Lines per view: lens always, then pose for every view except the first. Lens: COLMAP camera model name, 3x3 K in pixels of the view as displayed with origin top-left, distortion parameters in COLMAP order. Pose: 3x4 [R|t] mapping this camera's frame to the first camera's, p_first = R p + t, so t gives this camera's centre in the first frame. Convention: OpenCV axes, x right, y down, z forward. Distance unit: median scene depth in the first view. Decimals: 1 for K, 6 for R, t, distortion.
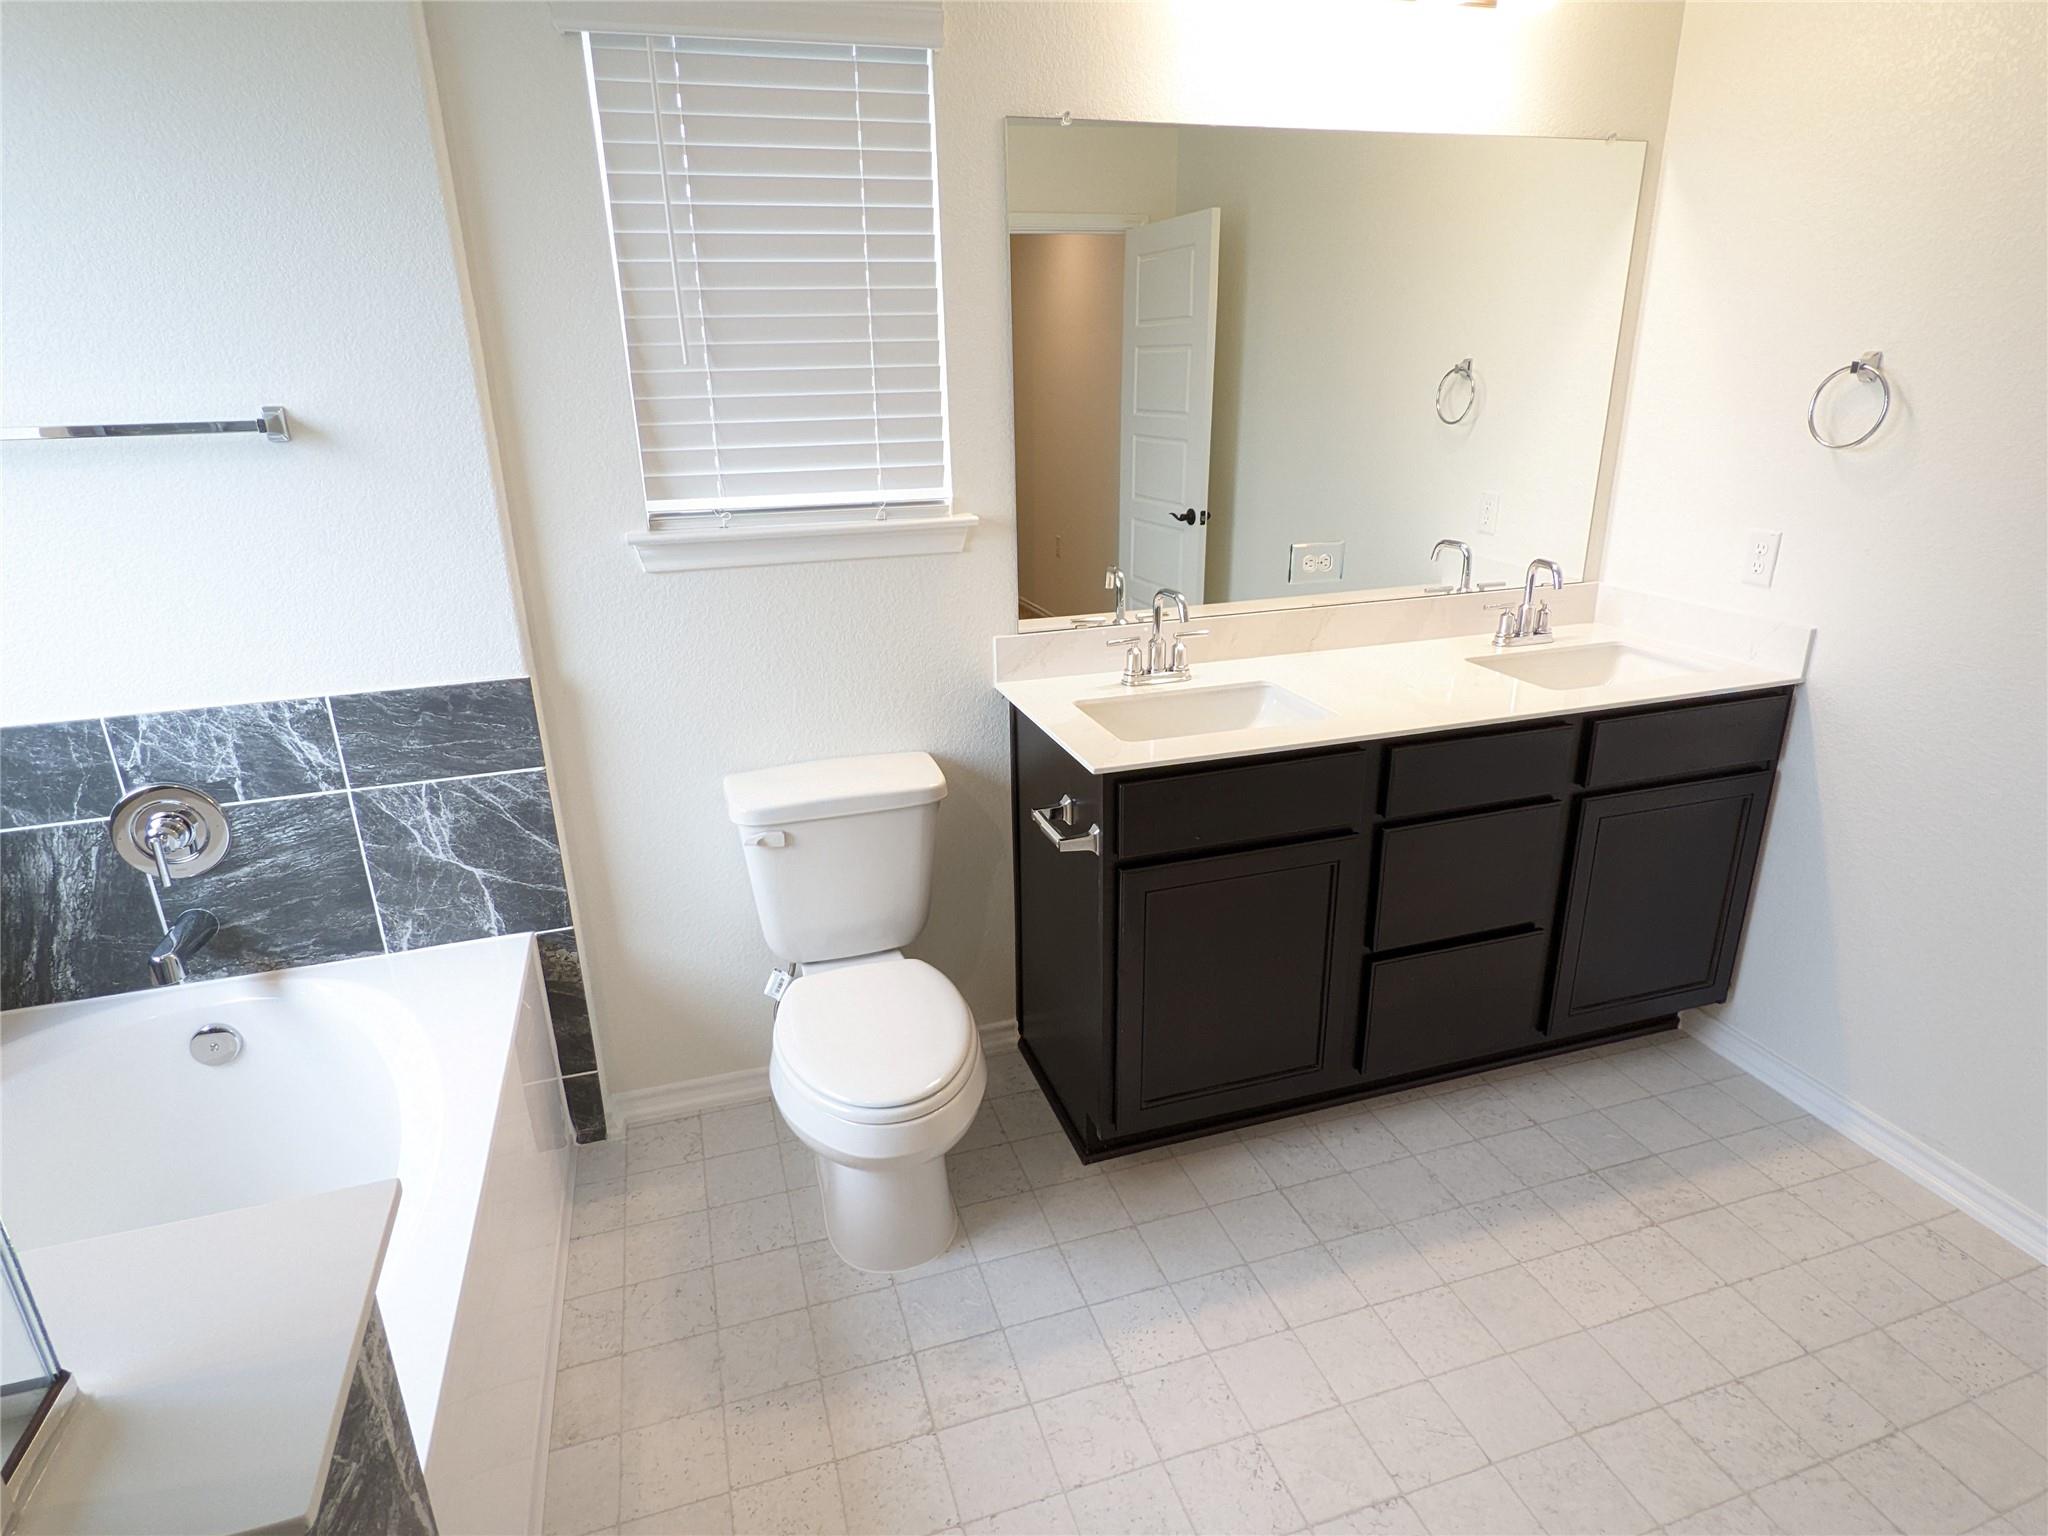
lens RADIAL K [[1128.7, 0, 1017.6], [0, 1128.7, 765.7], [0, 0, 1]] dist [-0.002554, -0.001809]
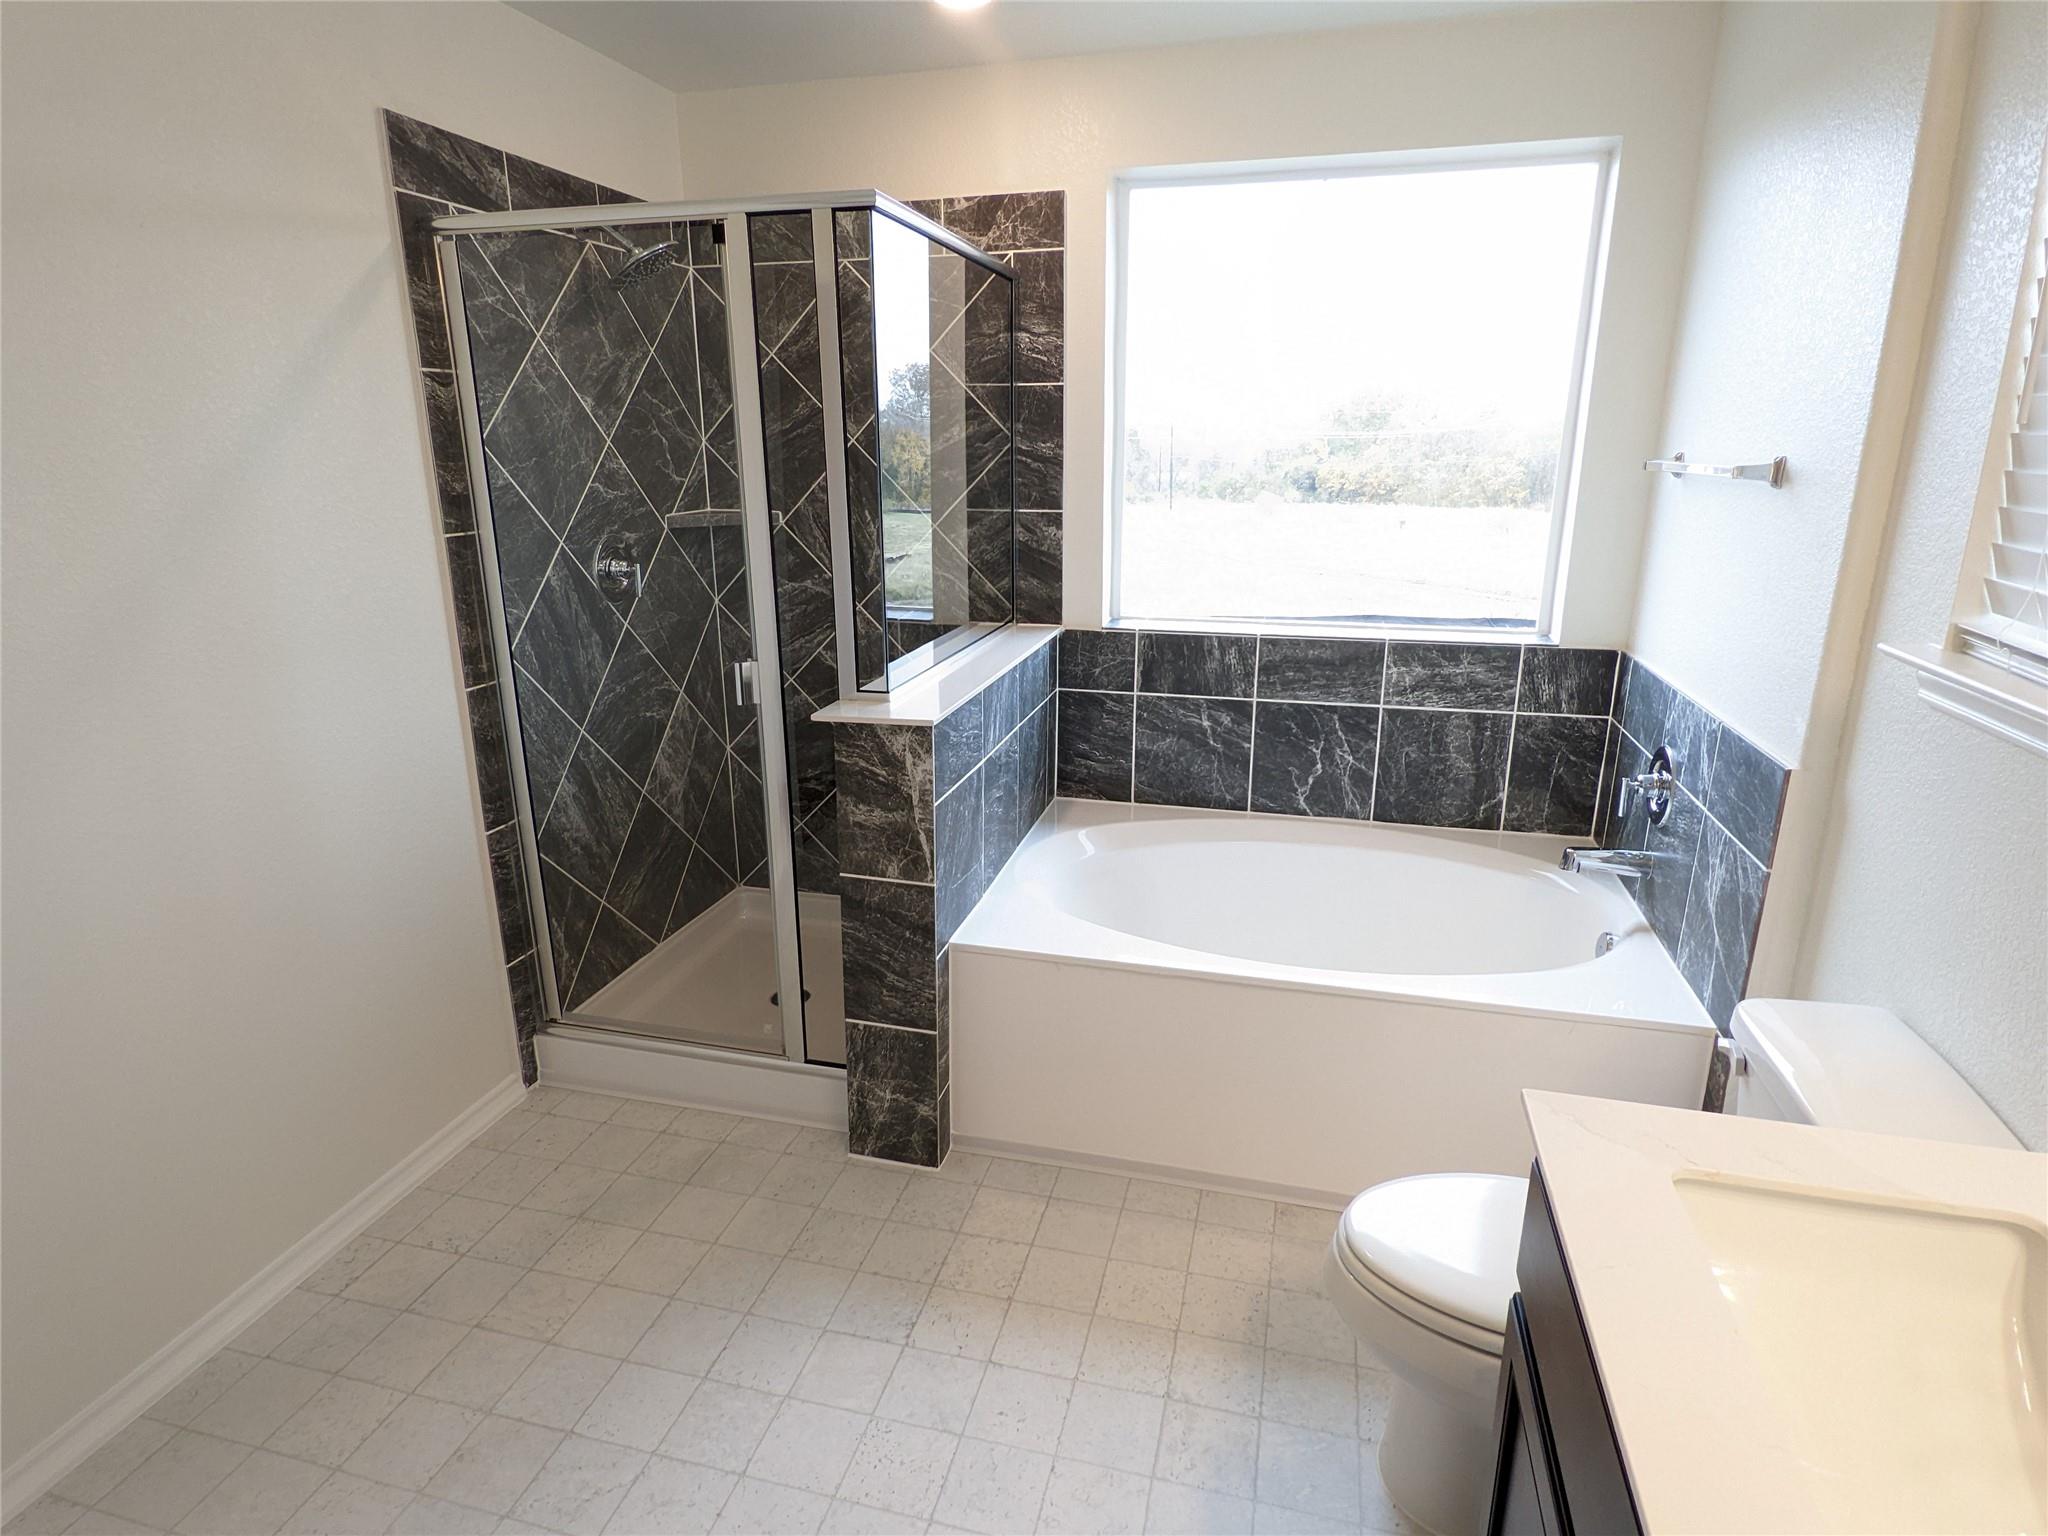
lens RADIAL K [[1131.0, 0, 1015.4], [0, 1131.0, 765.9], [0, 0, 1]] dist [0.004168, -0.003509]
pose [[-0.538450, 0.256045, -0.802815, 0.600994], [-0.264403, 0.853268, 0.449472, -0.317198], [0.800102, 0.454285, -0.391743, 0.856387]]
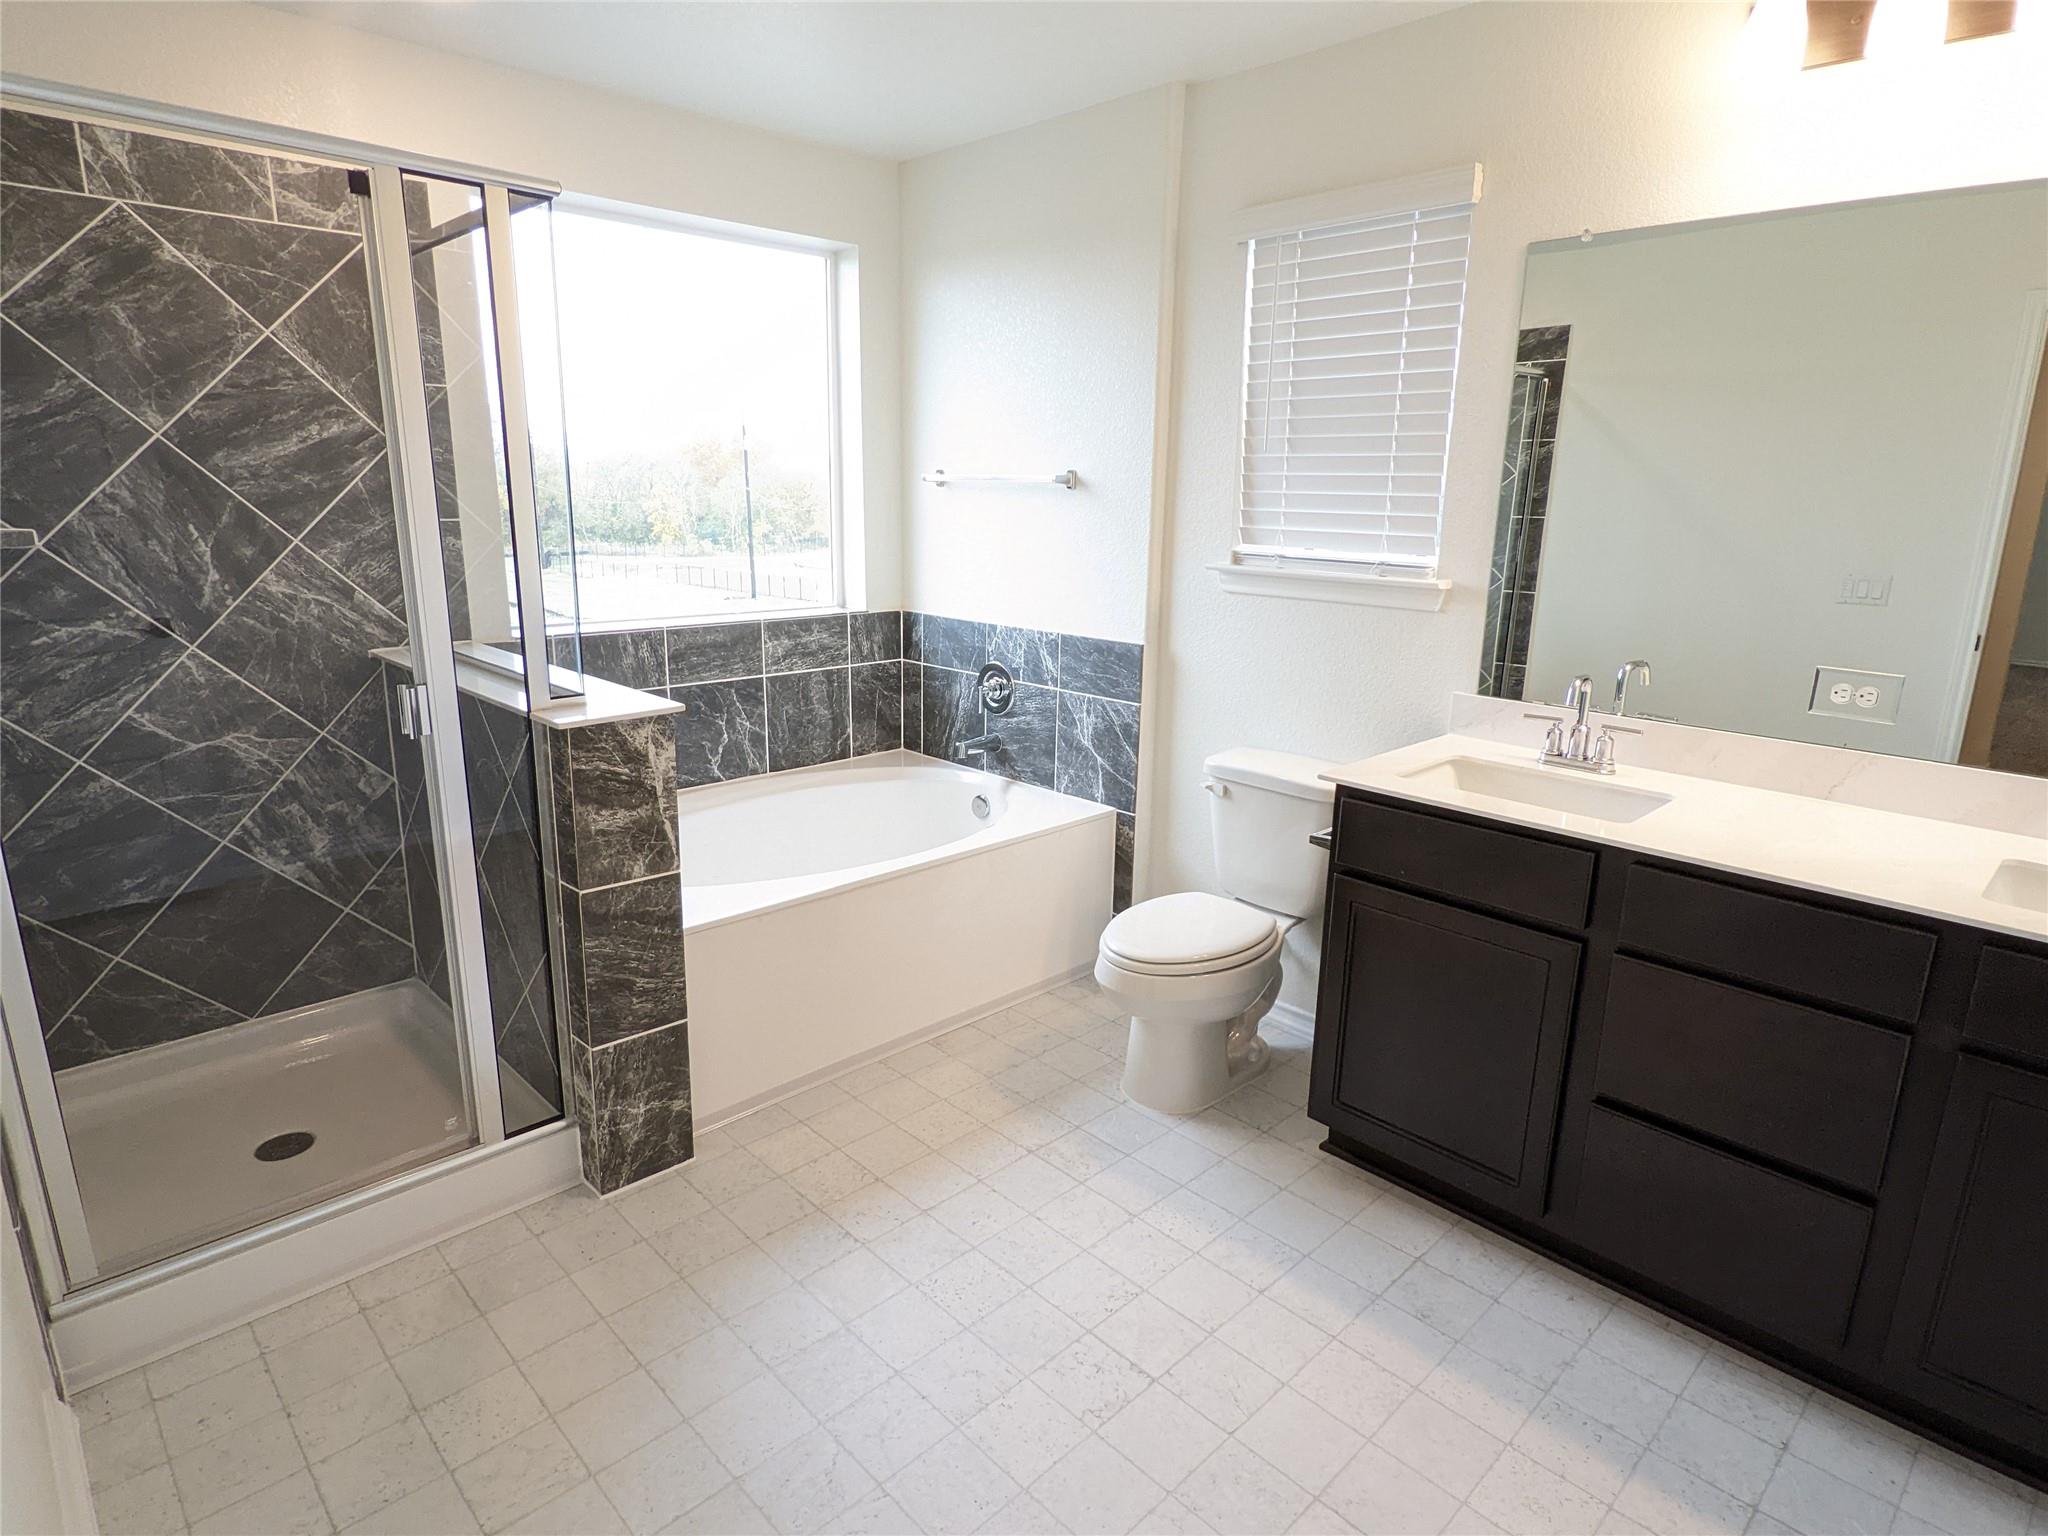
lens RADIAL K [[1128.7, 0, 1017.6], [0, 1128.7, 765.7], [0, 0, 1]] dist [-0.002554, -0.001809]
pose [[0.440075, 0.244130, -0.864138, 0.881171], [-0.321517, 0.941371, 0.102213, -0.023804], [0.838428, 0.232854, 0.492766, 0.119604]]
